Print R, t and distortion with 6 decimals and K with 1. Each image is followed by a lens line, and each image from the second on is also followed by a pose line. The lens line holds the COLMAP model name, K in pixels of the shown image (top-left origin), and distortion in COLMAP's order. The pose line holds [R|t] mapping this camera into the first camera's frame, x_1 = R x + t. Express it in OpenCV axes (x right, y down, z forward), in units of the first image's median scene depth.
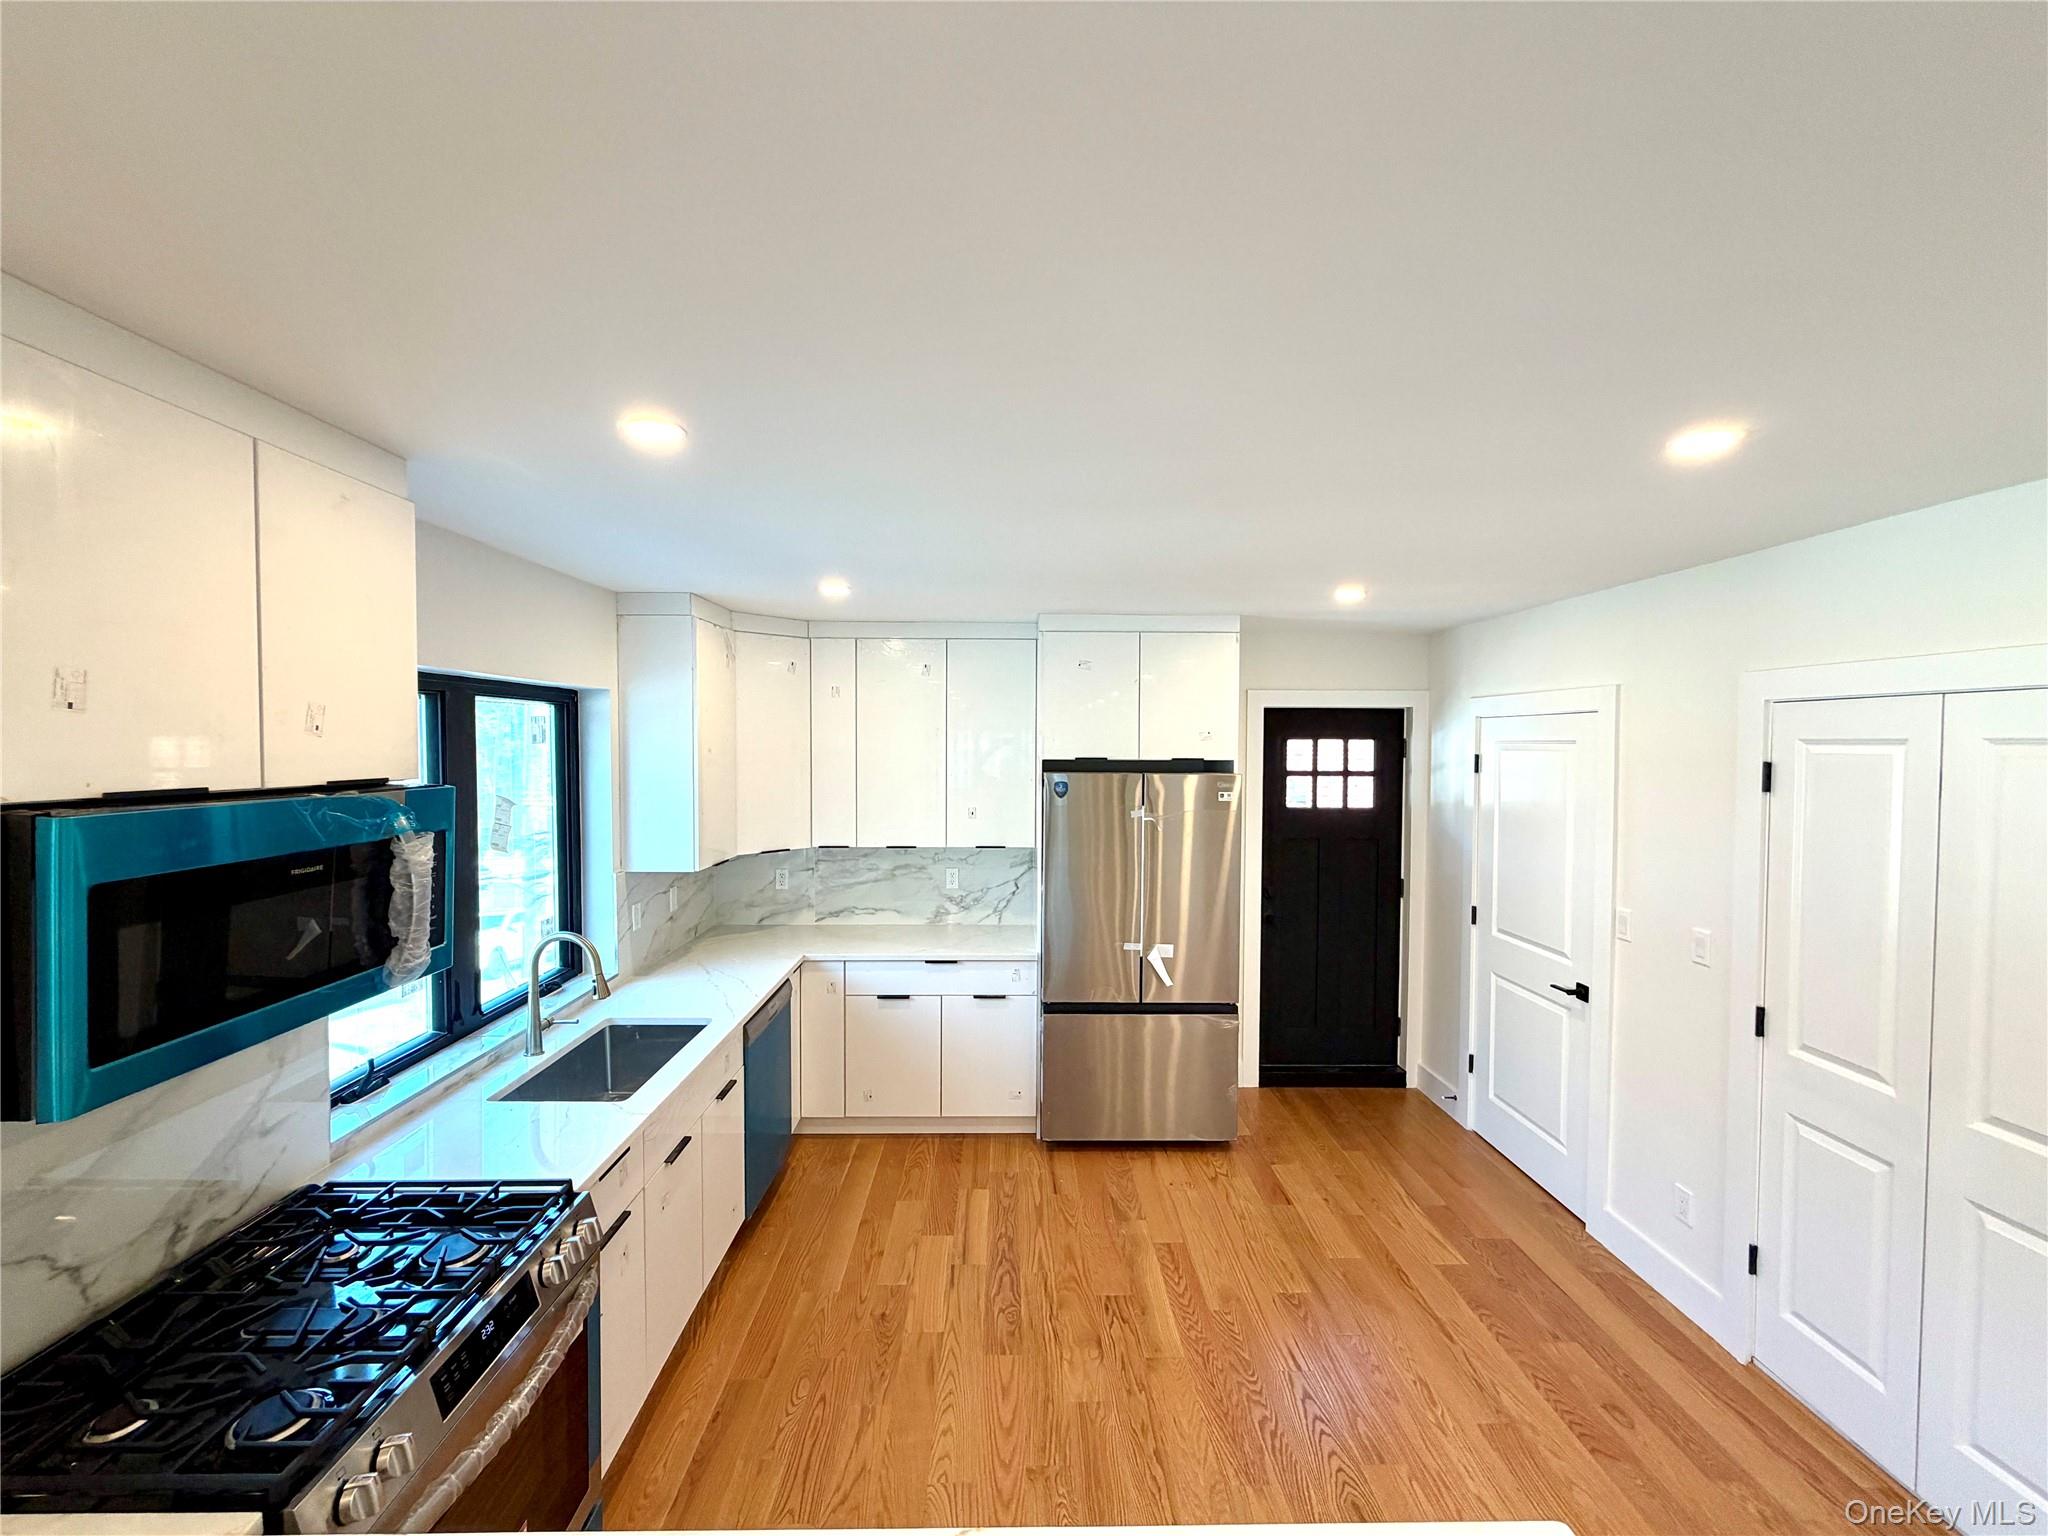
lens RADIAL K [[818.9, 0, 1017.5], [0, 818.9, 766.6], [0, 0, 1]] dist [0.001128, 0.000018]
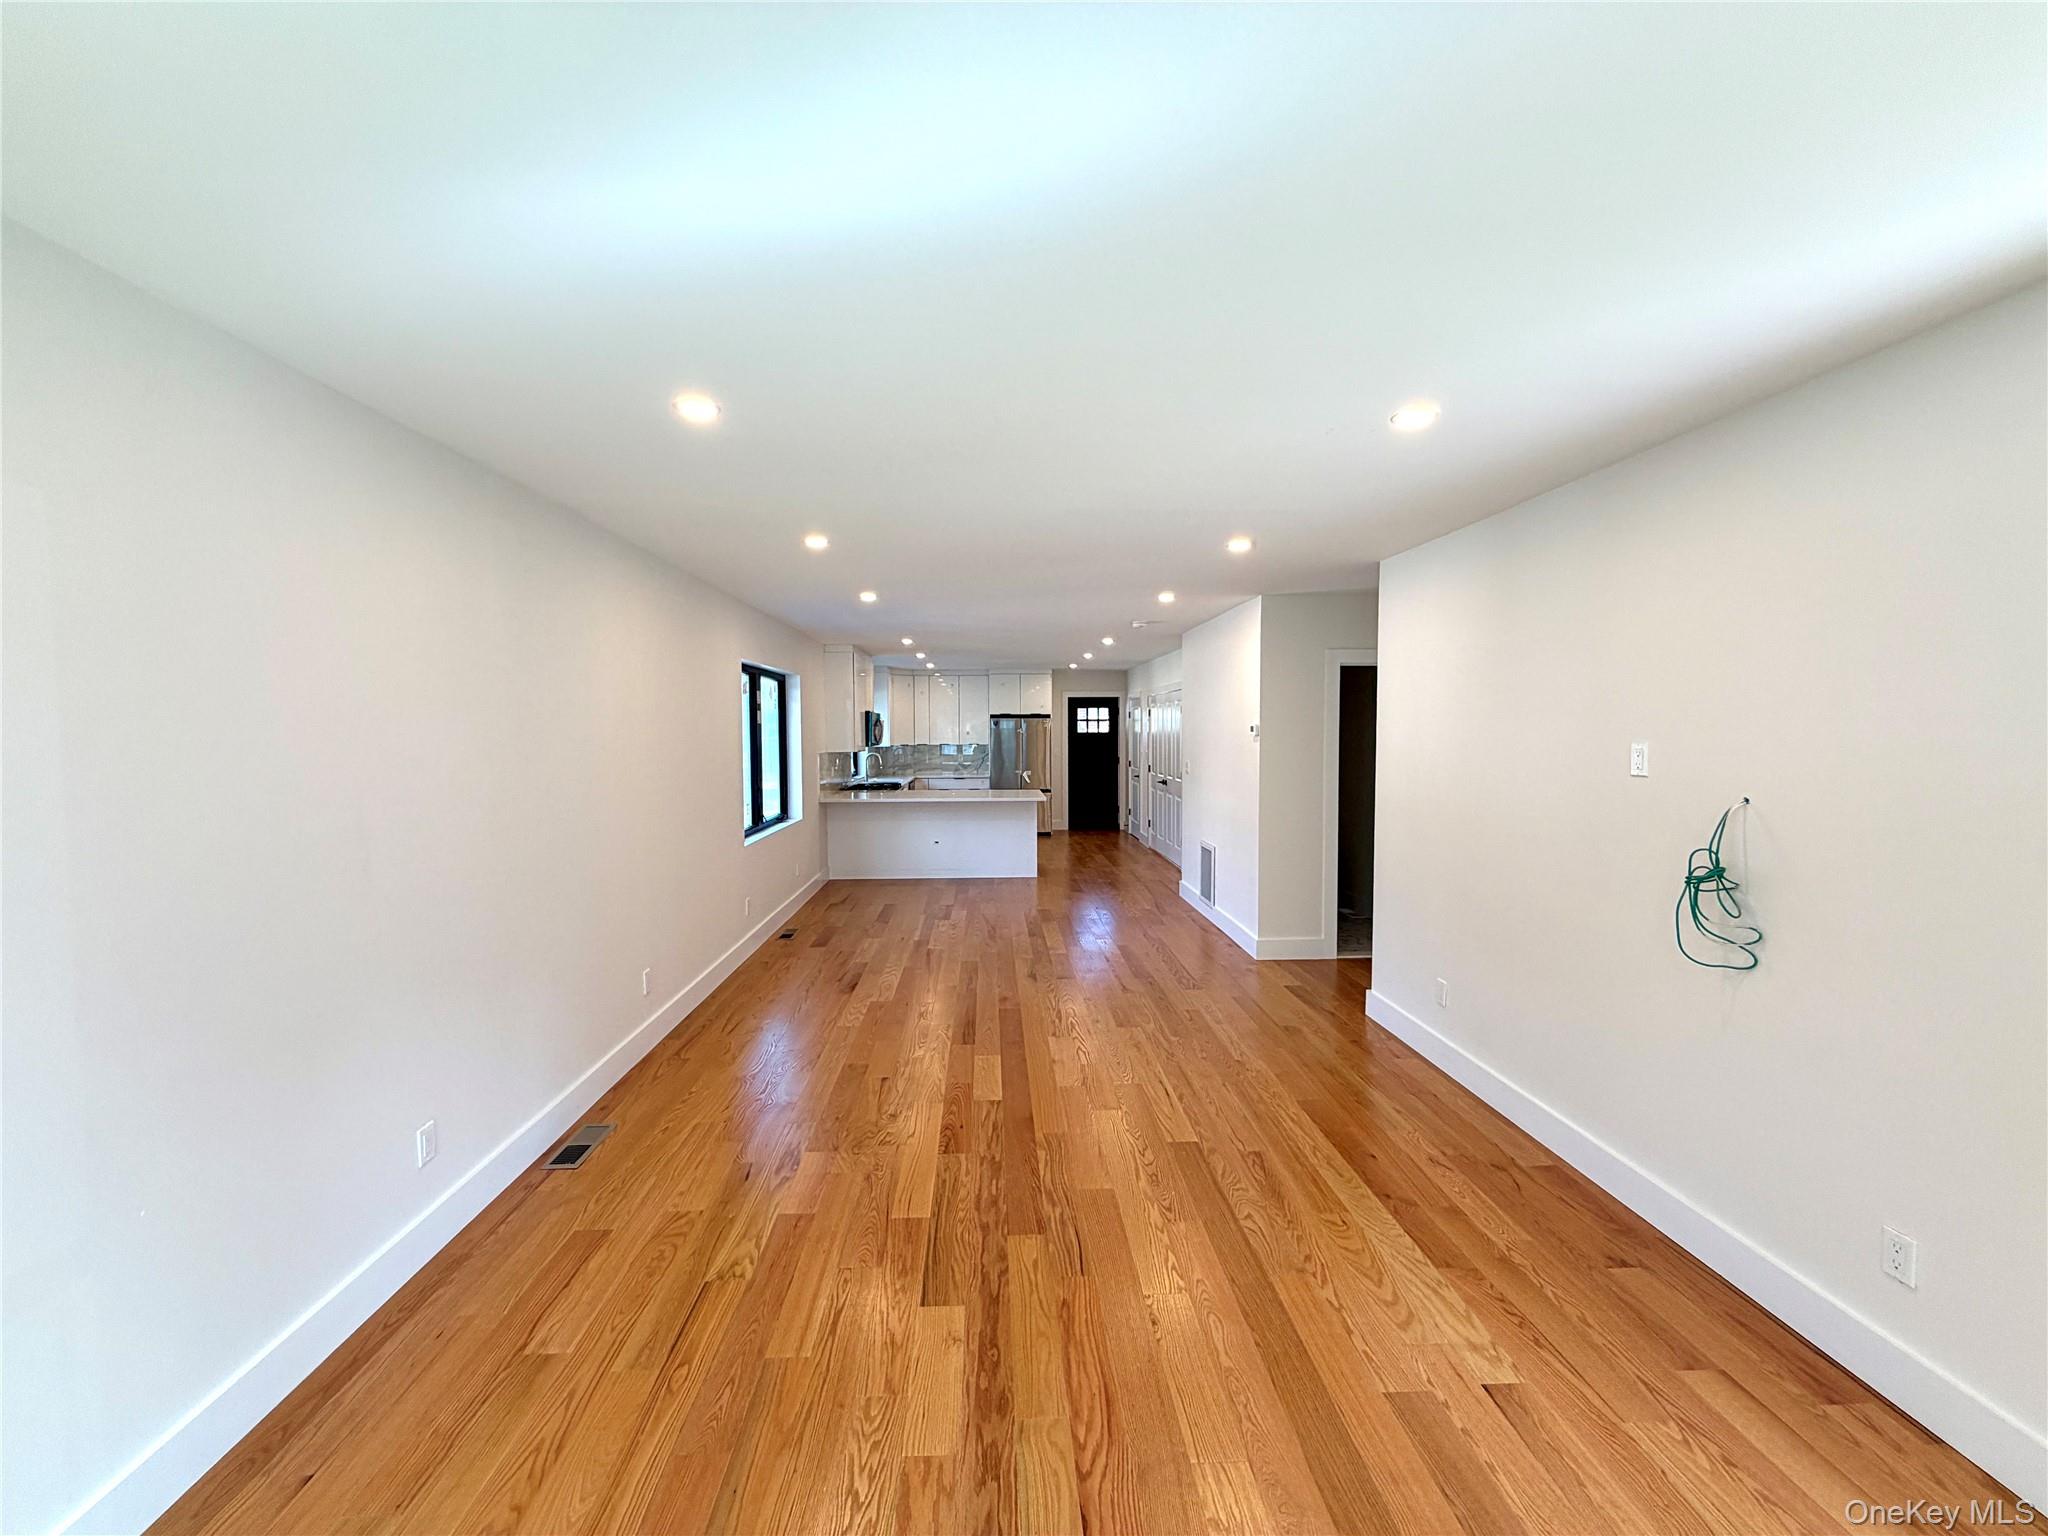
lens RADIAL K [[816.7, 0, 1016.3], [0, 816.7, 766.8], [0, 0, 1]] dist [-0.000303, -0.000240]
pose [[0.999722, -0.009933, 0.021386, 0.062543], [0.009566, 0.999807, 0.017167, 0.140419], [-0.021552, -0.016957, 0.999624, -2.167105]]
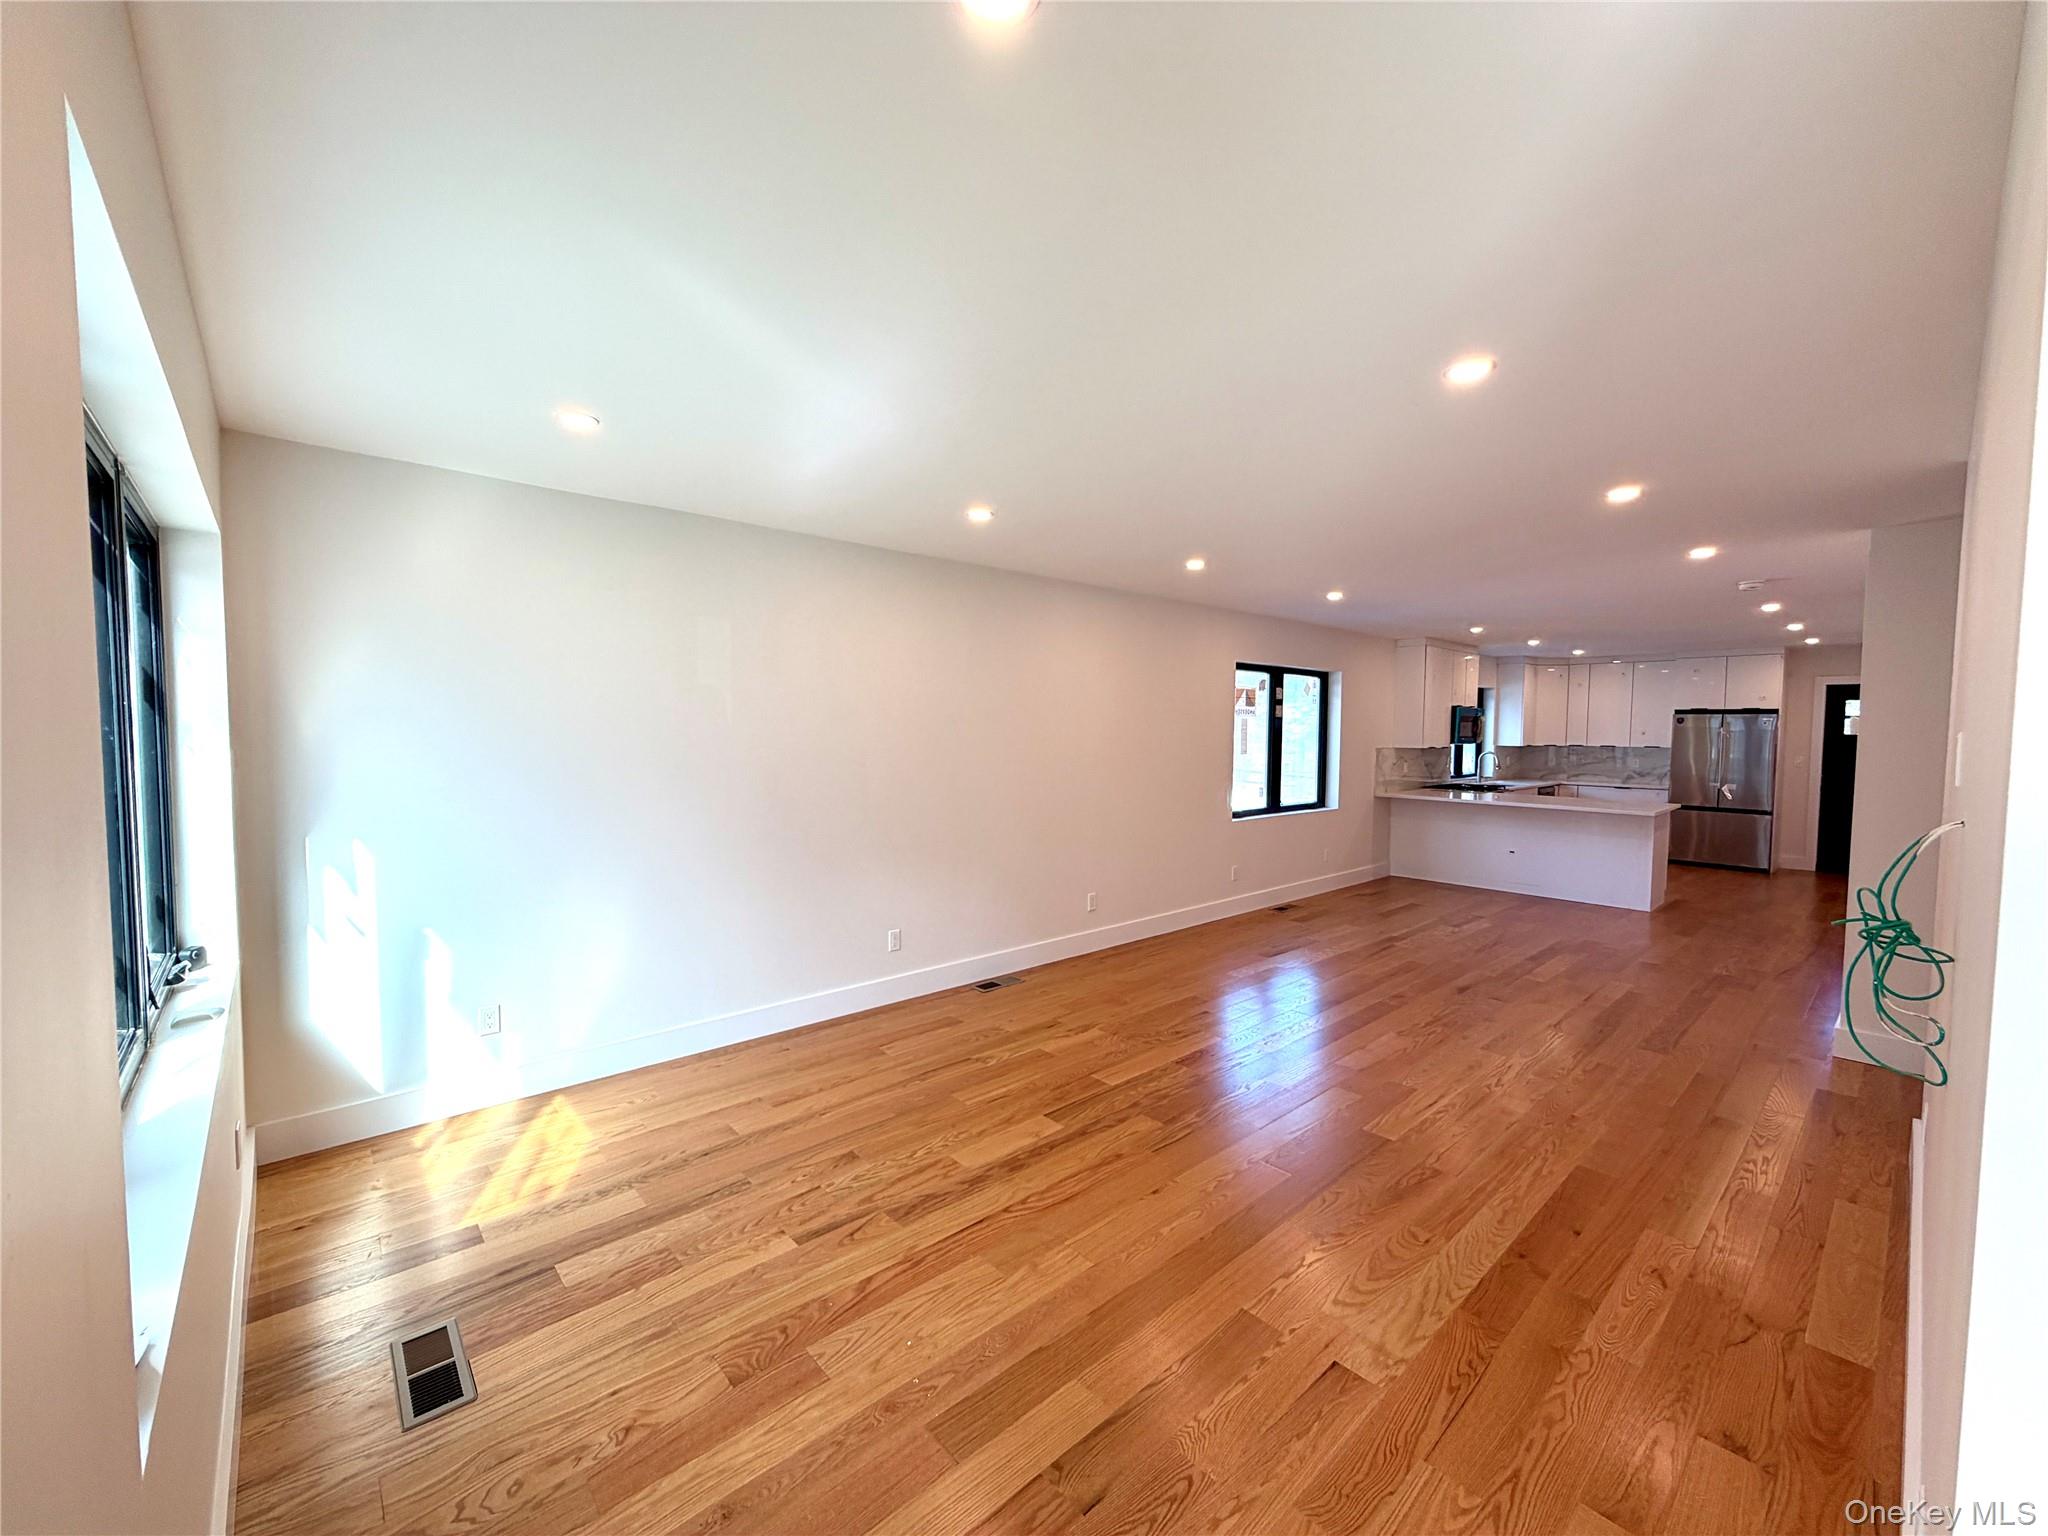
lens RADIAL K [[818.9, 0, 1017.5], [0, 818.9, 766.6], [0, 0, 1]] dist [0.001128, 0.000018]
pose [[0.653903, 0.038869, -0.755579, 0.616267], [-0.028835, 0.999234, 0.026449, 0.157651], [0.756029, 0.004492, 0.654523, -2.159420]]
